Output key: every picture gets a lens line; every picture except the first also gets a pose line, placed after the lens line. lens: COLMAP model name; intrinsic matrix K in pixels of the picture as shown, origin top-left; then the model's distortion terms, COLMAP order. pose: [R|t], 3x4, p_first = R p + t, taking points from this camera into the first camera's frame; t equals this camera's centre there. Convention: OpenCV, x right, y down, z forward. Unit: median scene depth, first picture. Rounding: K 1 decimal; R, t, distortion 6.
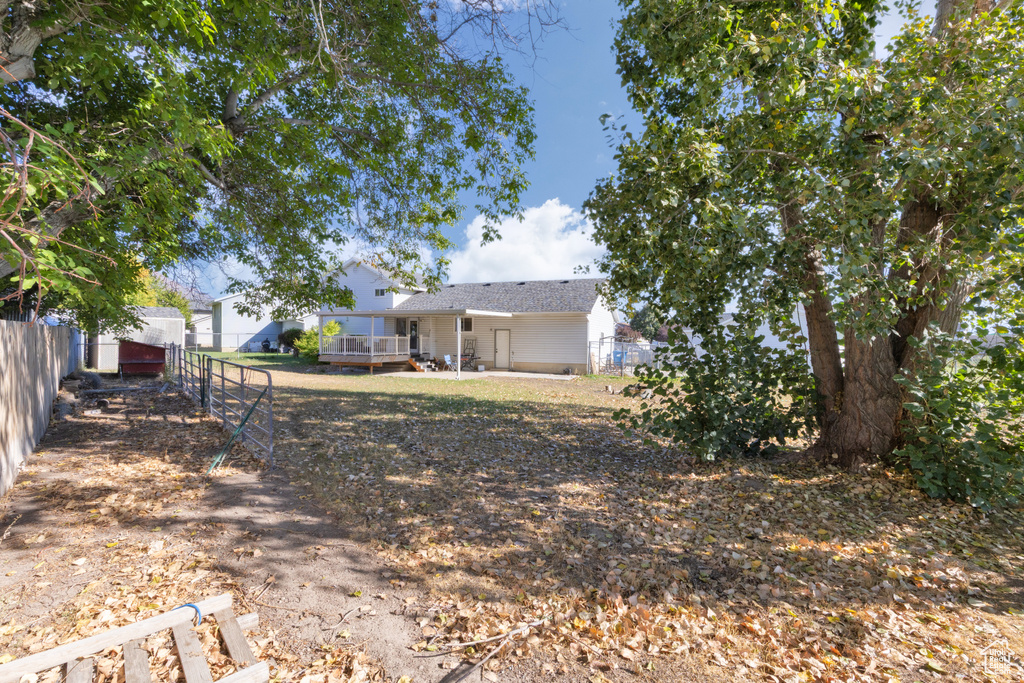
lens RADIAL K [[465.0, 0, 533.2], [0, 465.0, 340.0], [0, 0, 1]] dist [0.002885, 0.000700]
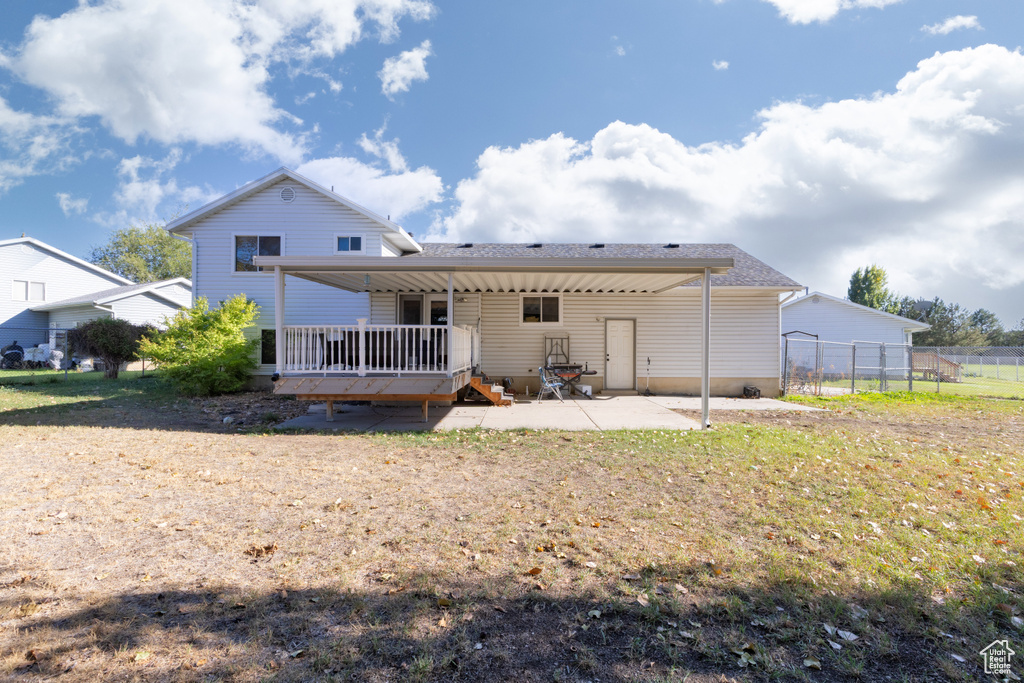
lens RADIAL K [[465.0, 0, 533.2], [0, 465.0, 340.0], [0, 0, 1]] dist [0.002885, 0.000700]
pose [[0.937749, -0.002469, 0.347305, -0.331017], [0.006643, 0.999919, -0.010828, 0.006993], [-0.347250, 0.012461, 0.937690, 0.490605]]
